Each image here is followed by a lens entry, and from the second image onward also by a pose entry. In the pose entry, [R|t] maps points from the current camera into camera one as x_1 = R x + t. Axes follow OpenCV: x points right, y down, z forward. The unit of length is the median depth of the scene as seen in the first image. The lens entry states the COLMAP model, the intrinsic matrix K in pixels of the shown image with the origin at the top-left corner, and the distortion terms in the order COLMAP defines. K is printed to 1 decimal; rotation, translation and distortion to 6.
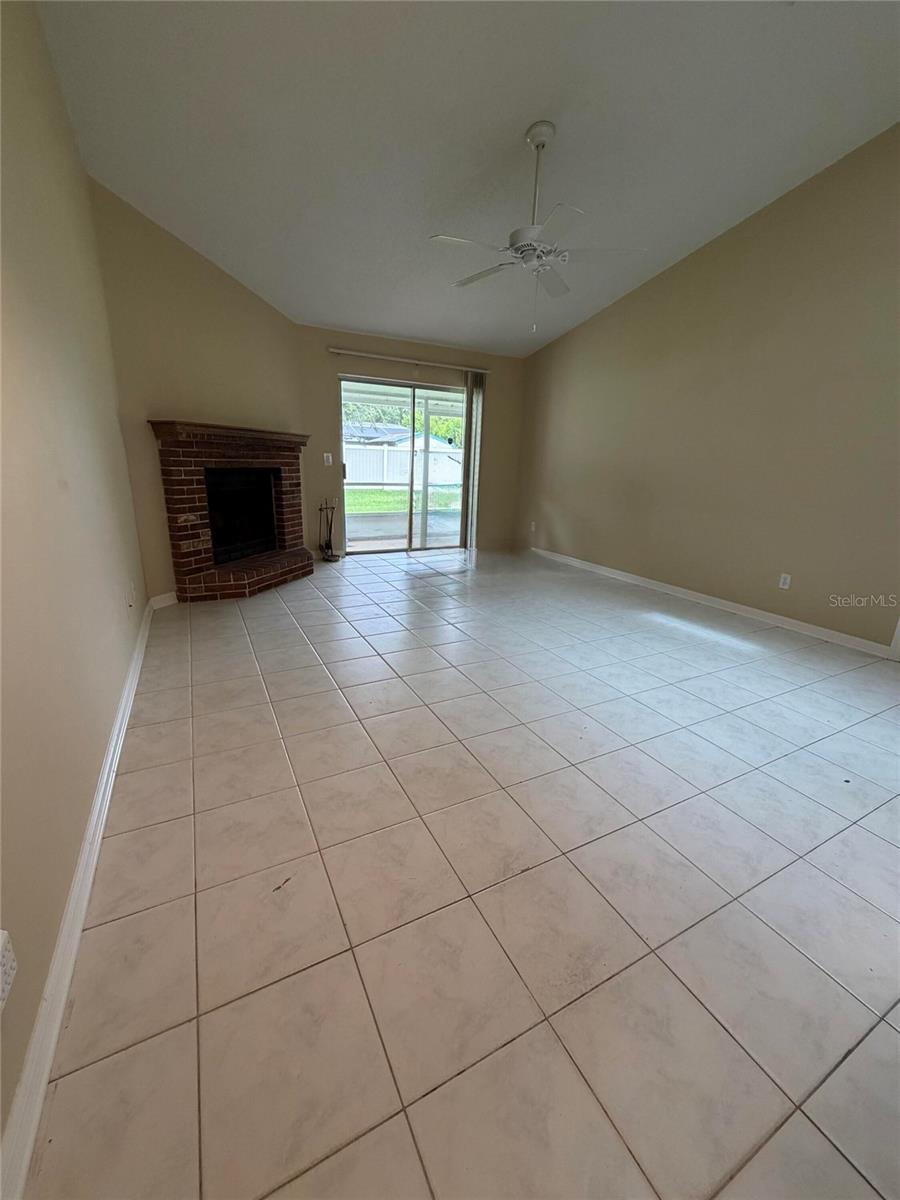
lens RADIAL K [[478.6, 0, 450.0], [0, 478.6, 597.5], [0, 0, 1]] dist [0.000061, 0.000332]
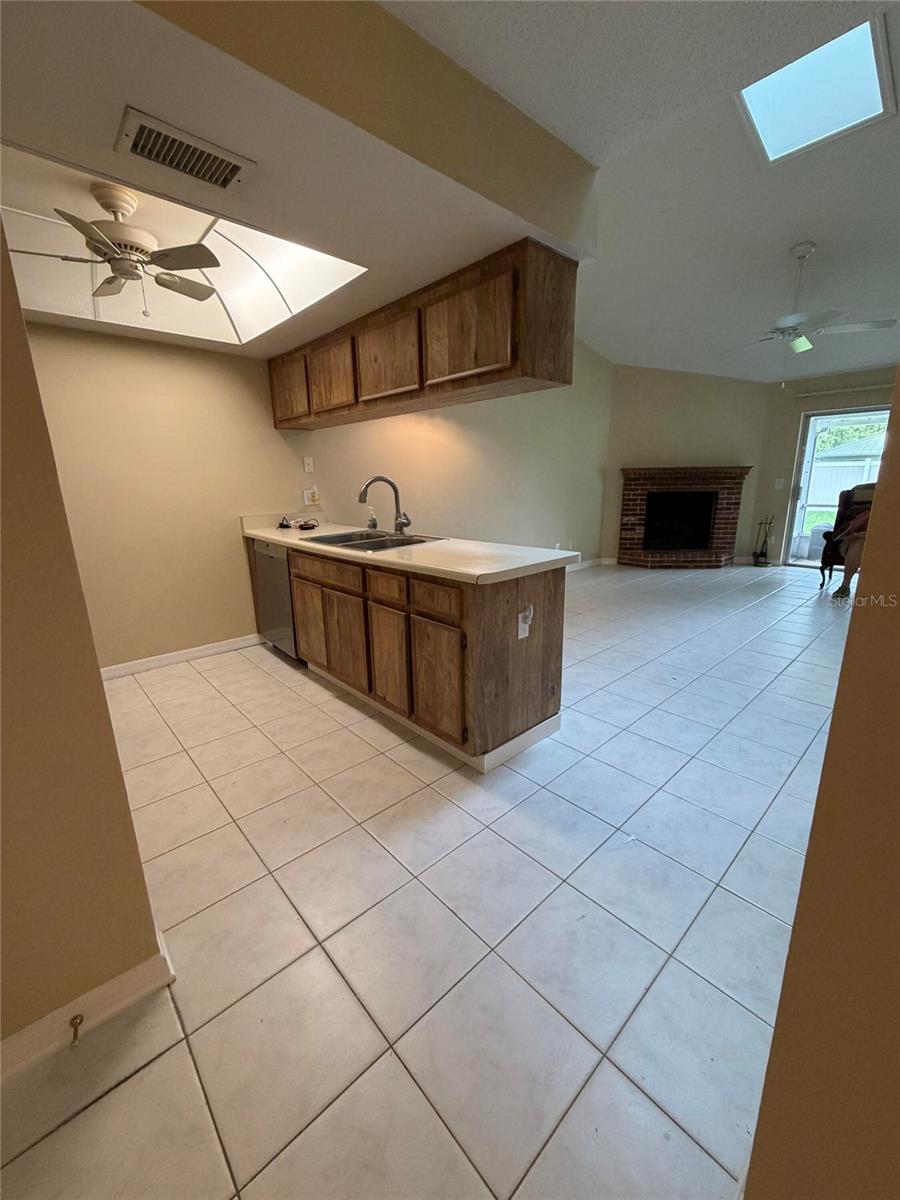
lens RADIAL K [[478.6, 0, 450.9], [0, 478.6, 596.5], [0, 0, 1]] dist [0.000061, 0.000332]
pose [[0.252988, 0.193193, -0.947984, 0.999427], [-0.245347, 0.960639, 0.130296, 0.044226], [0.935843, 0.199621, 0.290429, -0.105669]]
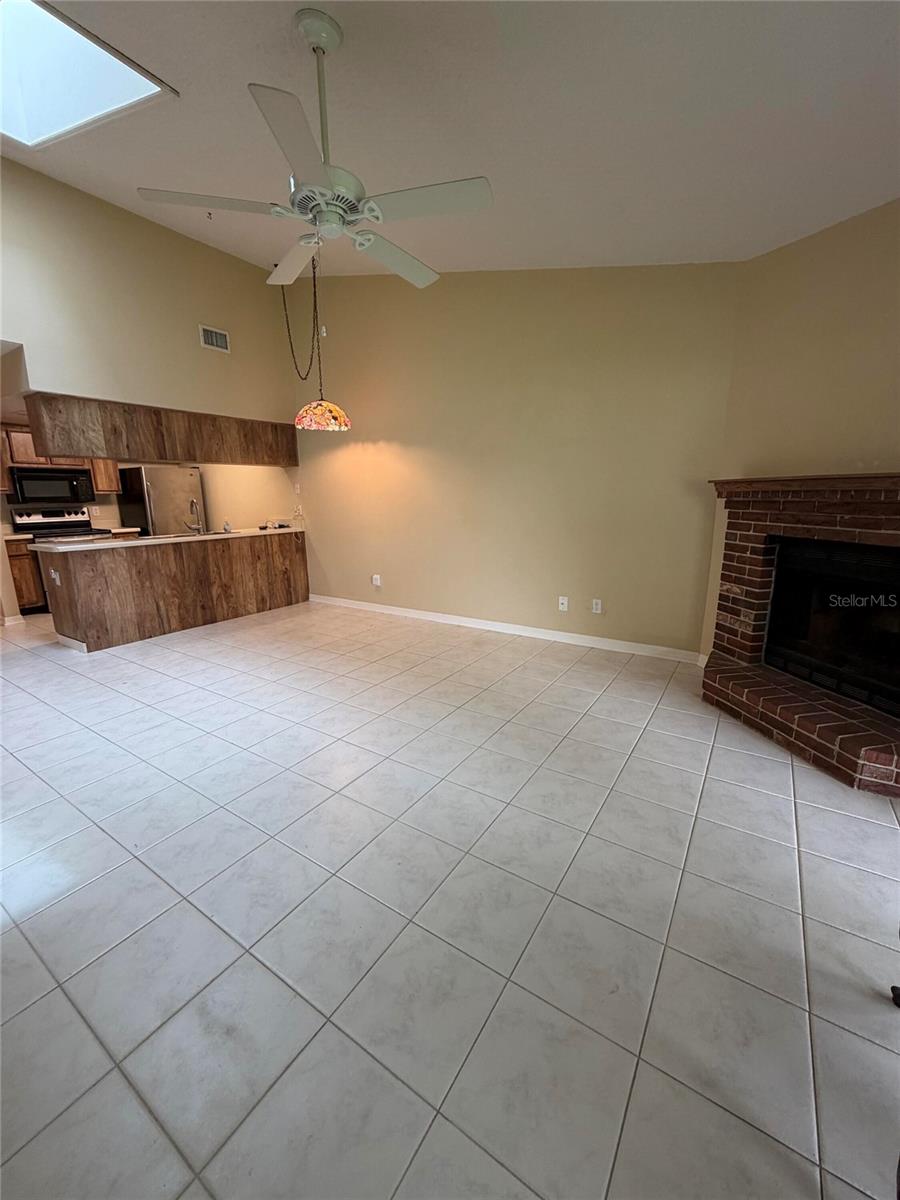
lens RADIAL K [[478.6, 0, 451.3], [0, 478.6, 597.6], [0, 0, 1]] dist [0.000061, 0.000332]
pose [[-0.875068, 0.079610, -0.477408, 0.278492], [-0.150912, 0.892327, 0.425415, -0.409631], [0.459871, 0.444314, -0.768833, 1.335731]]
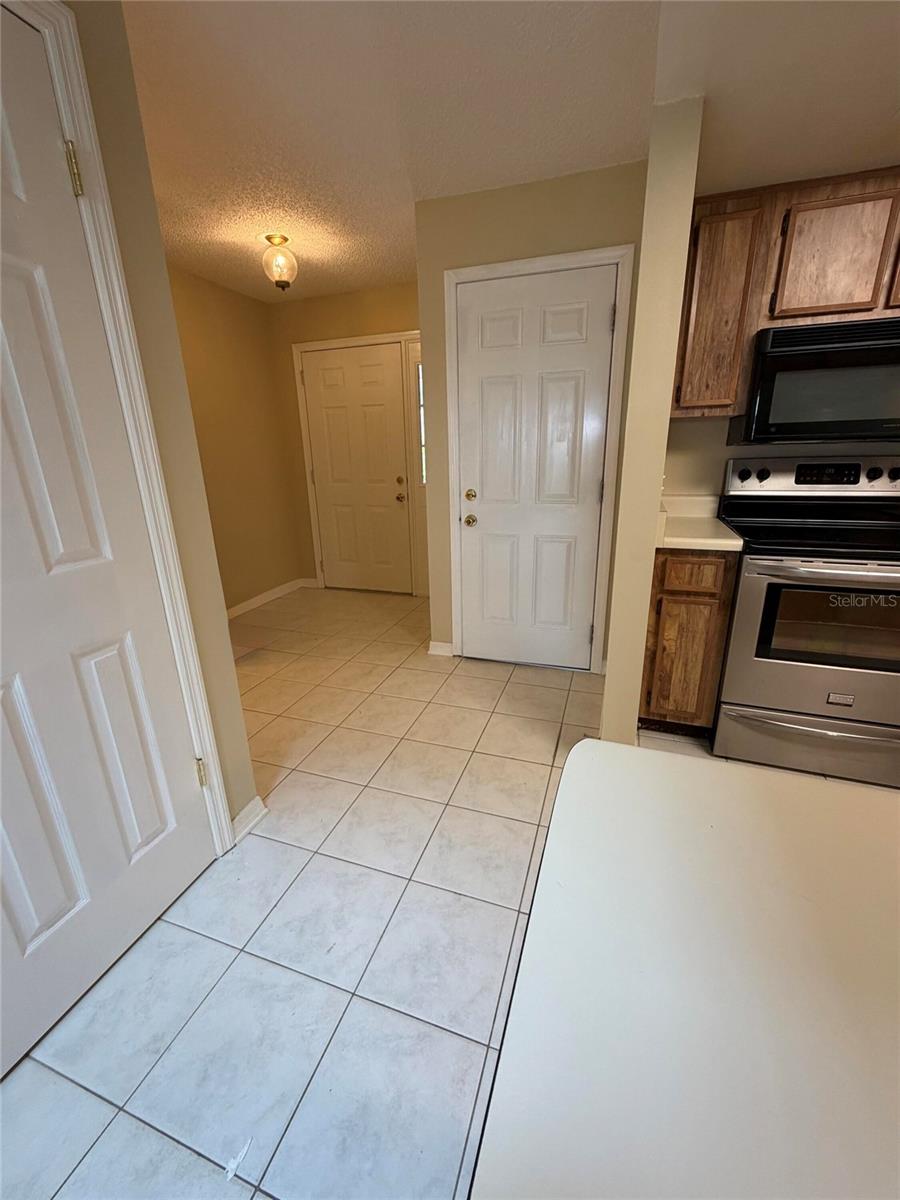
lens RADIAL K [[478.6, 0, 450.9], [0, 478.6, 597.2], [0, 0, 1]] dist [0.000061, 0.000332]
pose [[-0.679409, -0.235620, 0.694901, 0.514888], [0.204138, 0.848957, 0.487443, -0.045815], [-0.704792, 0.473028, -0.528689, 0.135086]]
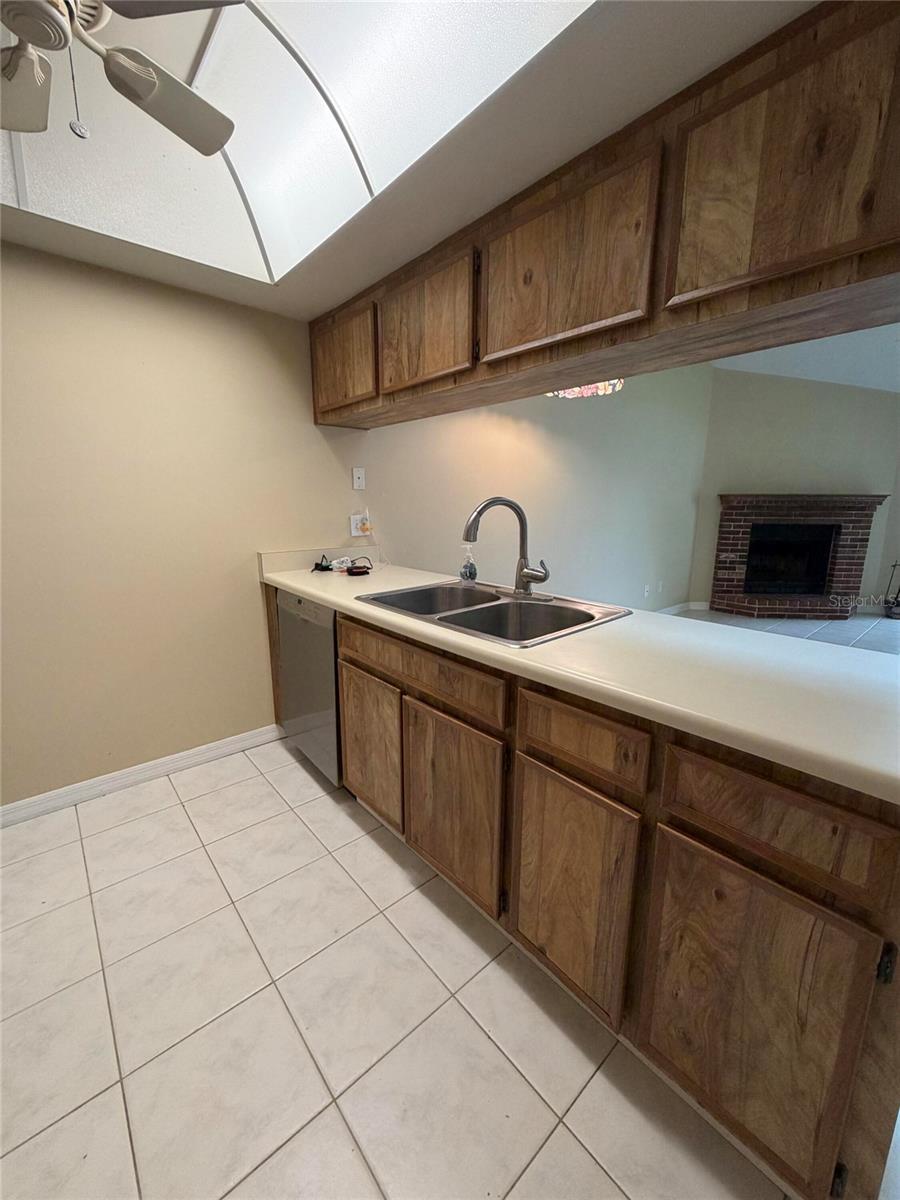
lens RADIAL K [[478.6, 0, 450.3], [0, 478.6, 597.4], [0, 0, 1]] dist [0.000061, 0.000332]
pose [[0.229863, 0.157662, -0.960367, 0.660377], [-0.267414, 0.959041, 0.093439, 0.047440], [0.935763, 0.235337, 0.262609, -0.163821]]
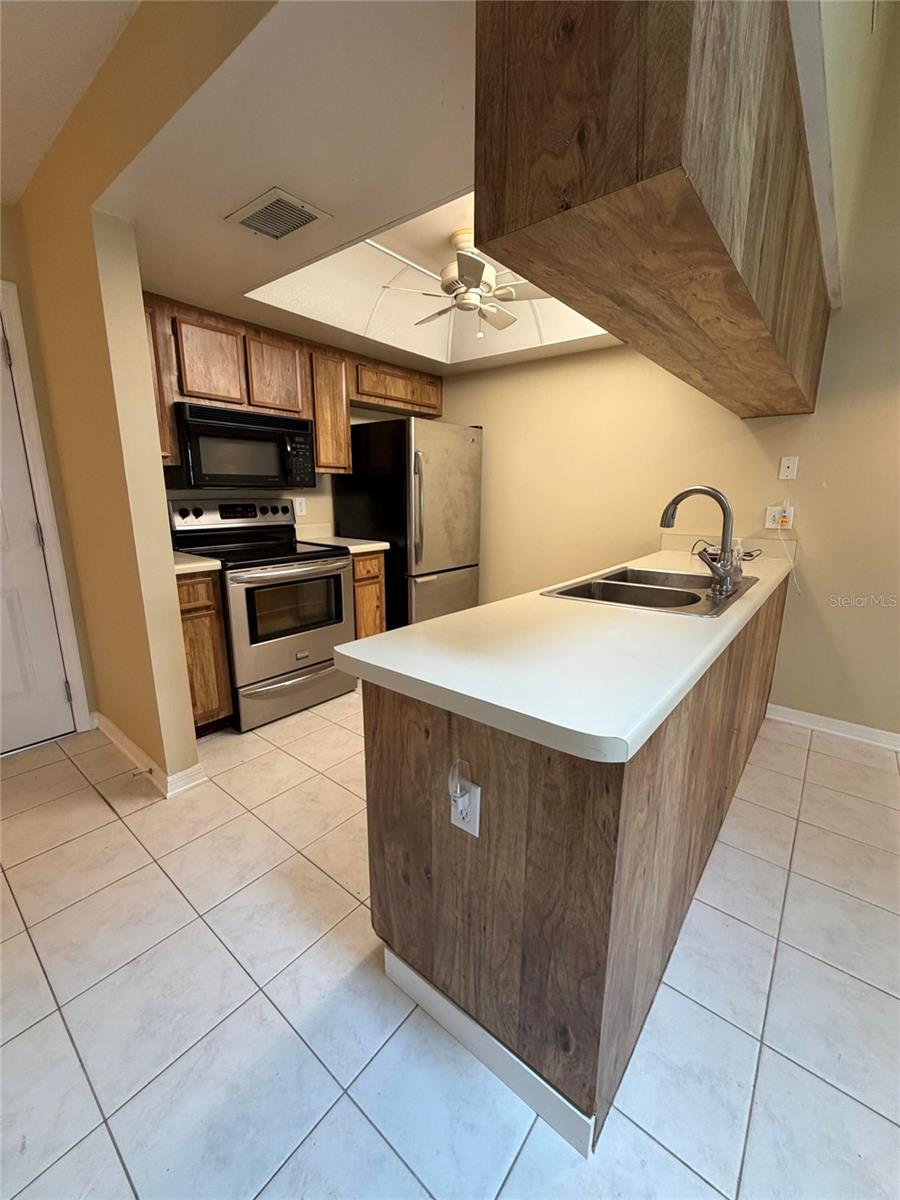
lens RADIAL K [[478.6, 0, 450.0], [0, 478.6, 597.5], [0, 0, 1]] dist [0.000061, 0.000332]
pose [[-0.919021, 0.044284, -0.391713, 0.624804], [-0.147622, 0.882705, 0.446139, -0.078916], [0.365524, 0.467836, -0.804687, 0.273271]]
